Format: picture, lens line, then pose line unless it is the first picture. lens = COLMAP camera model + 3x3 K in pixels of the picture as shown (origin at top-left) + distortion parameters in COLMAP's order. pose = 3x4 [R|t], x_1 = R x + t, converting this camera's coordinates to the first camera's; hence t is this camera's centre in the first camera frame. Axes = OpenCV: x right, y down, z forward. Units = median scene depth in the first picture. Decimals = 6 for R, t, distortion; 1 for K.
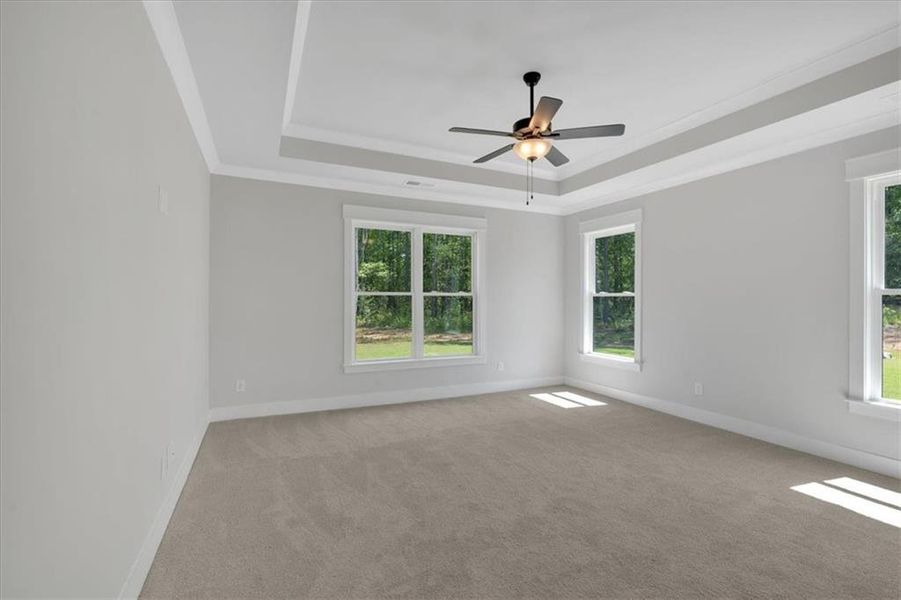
lens RADIAL K [[405.3, 0, 452.2], [0, 405.3, 300.8], [0, 0, 1]] dist [-0.008909, 0.003613]
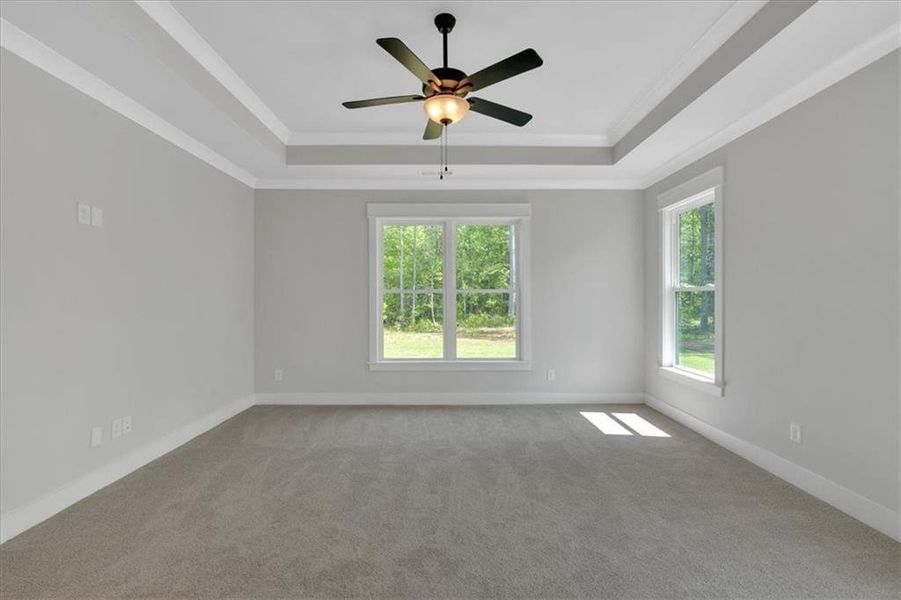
lens RADIAL K [[405.3, 0, 449.3], [0, 405.3, 301.4], [0, 0, 1]] dist [-0.008909, 0.003613]
pose [[0.906427, -0.002642, -0.422355, 0.344361], [0.004643, 0.999982, 0.003708, 0.003368], [0.422338, -0.005322, 0.906423, 0.167336]]
